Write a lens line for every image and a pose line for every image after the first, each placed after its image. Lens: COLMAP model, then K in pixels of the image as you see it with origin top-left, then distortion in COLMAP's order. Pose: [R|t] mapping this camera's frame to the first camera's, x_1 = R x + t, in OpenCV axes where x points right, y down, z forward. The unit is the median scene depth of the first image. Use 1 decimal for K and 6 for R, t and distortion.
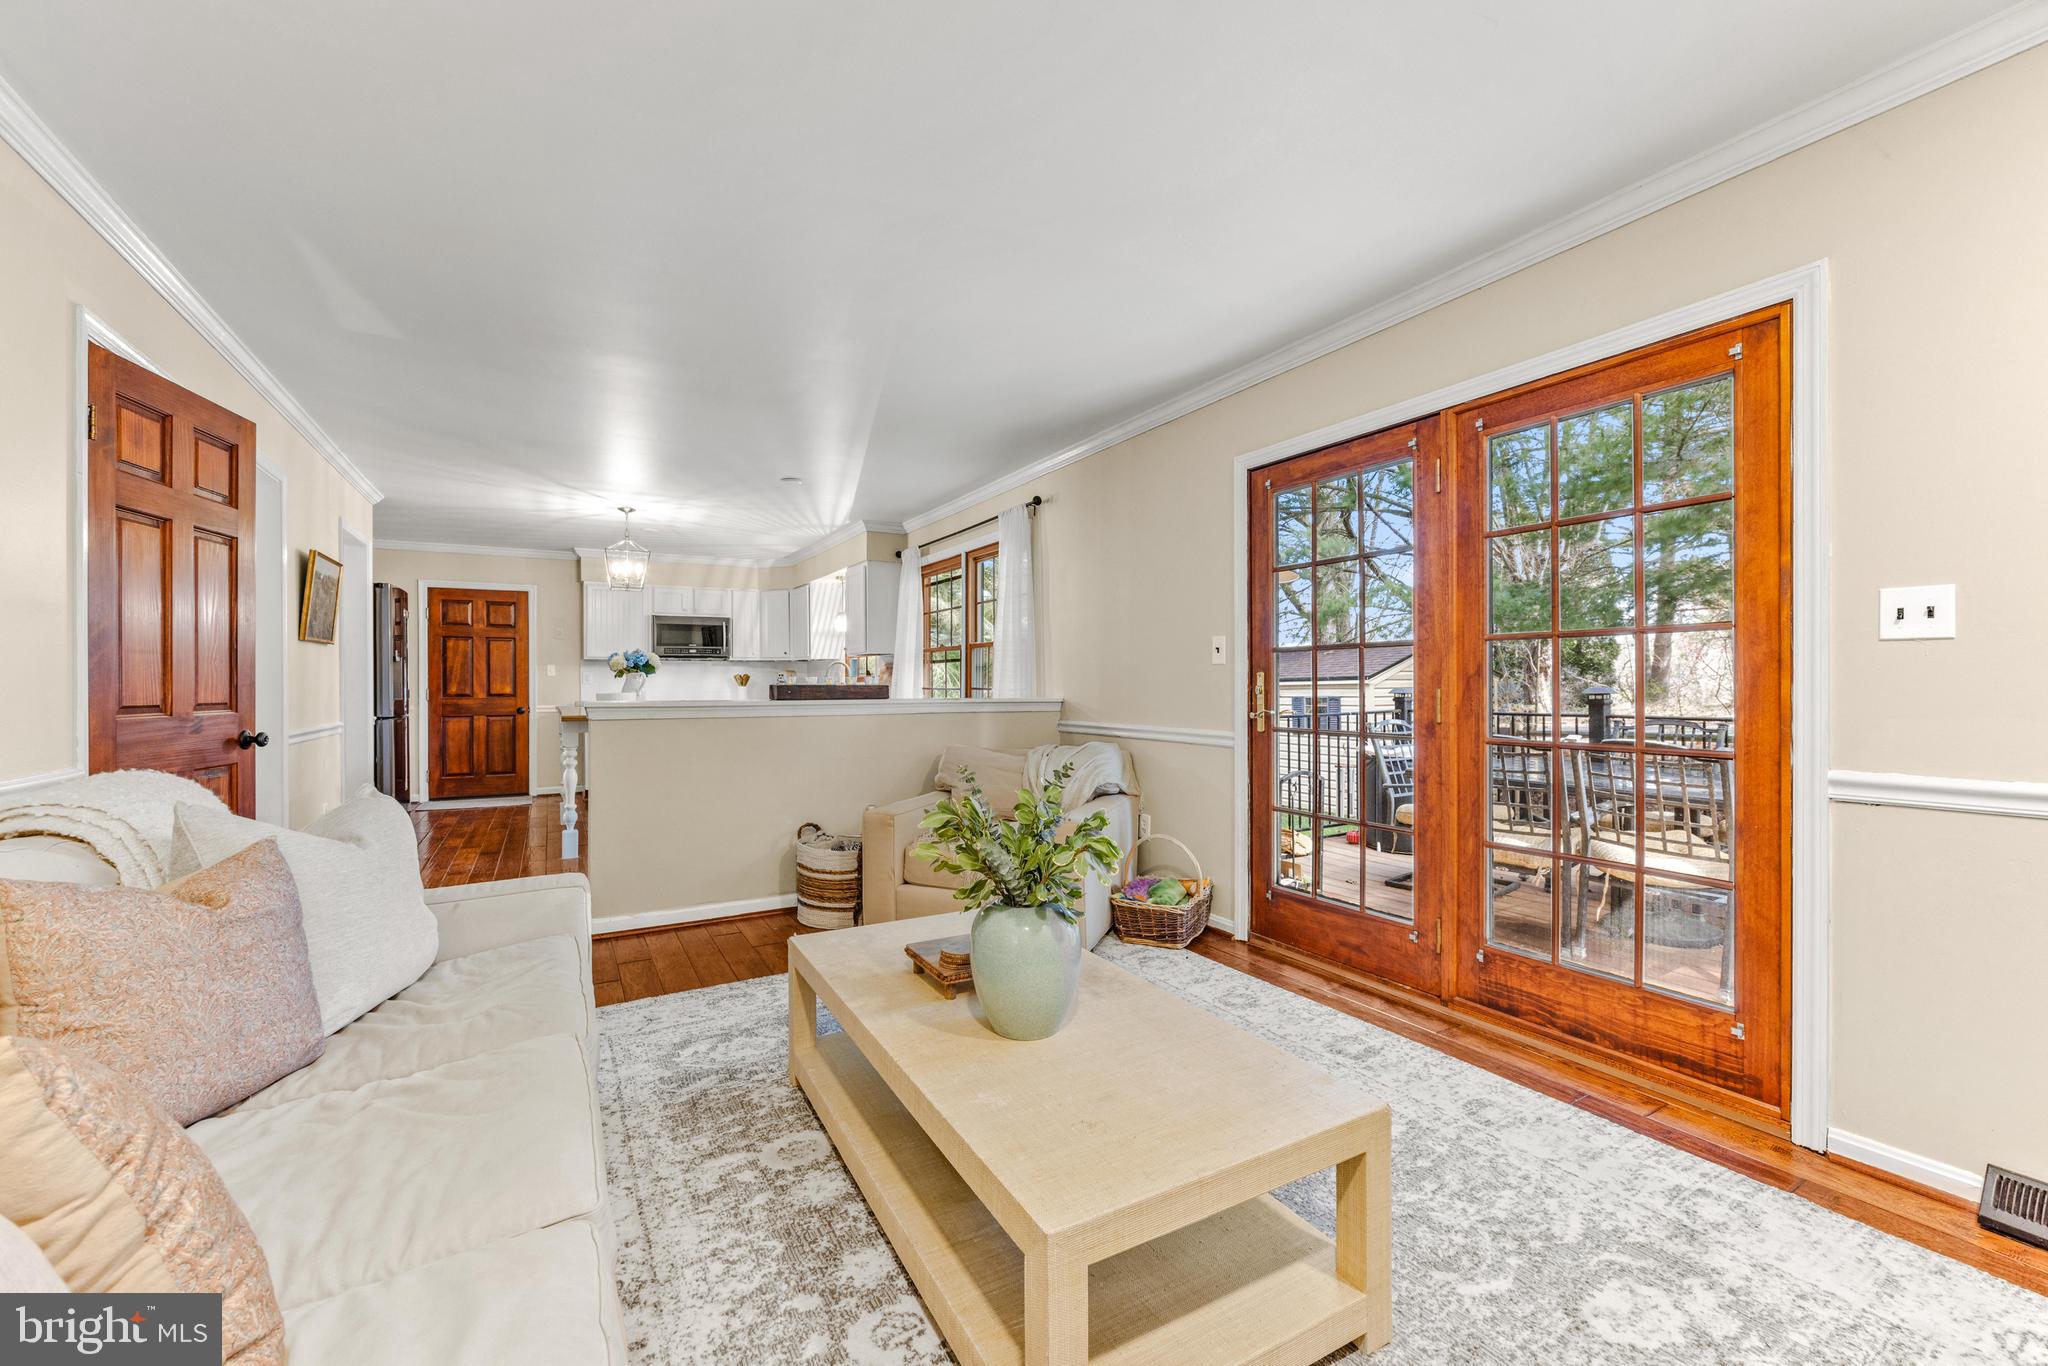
lens RADIAL K [[828.6, 0, 1026.5], [0, 828.6, 680.8], [0, 0, 1]] dist [-0.002972, -0.000248]
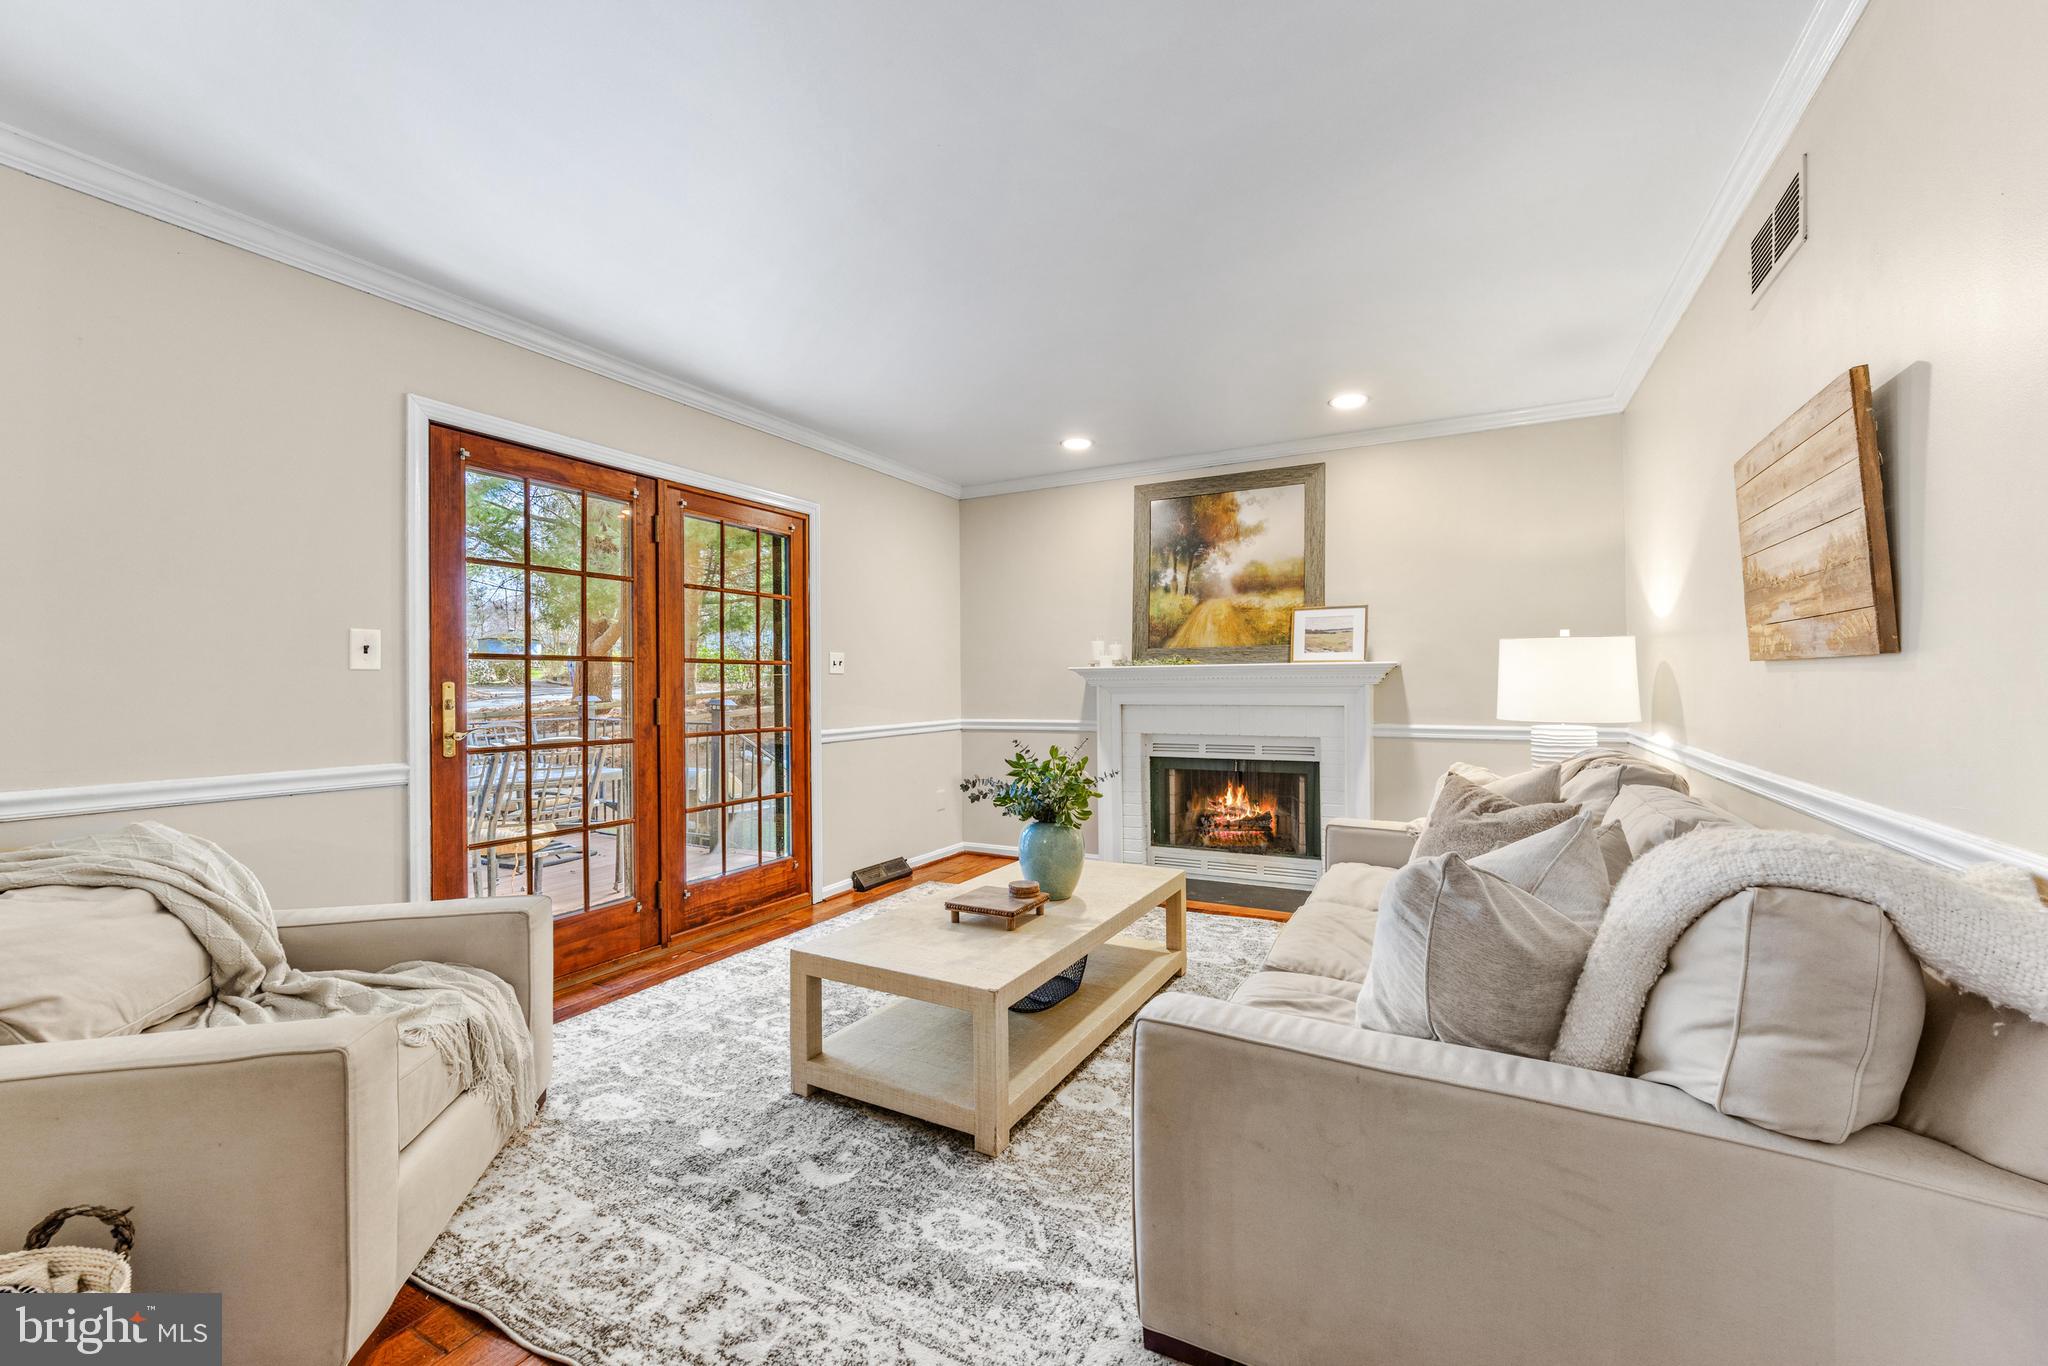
lens RADIAL K [[828.6, 0, 1026.5], [0, 828.6, 680.8], [0, 0, 1]] dist [-0.002972, -0.000248]
pose [[-0.534224, 0.013066, 0.845242, -0.938246], [0.007866, 0.999914, -0.010485, 0.000928], [-0.845306, 0.001048, -0.534281, 1.304492]]
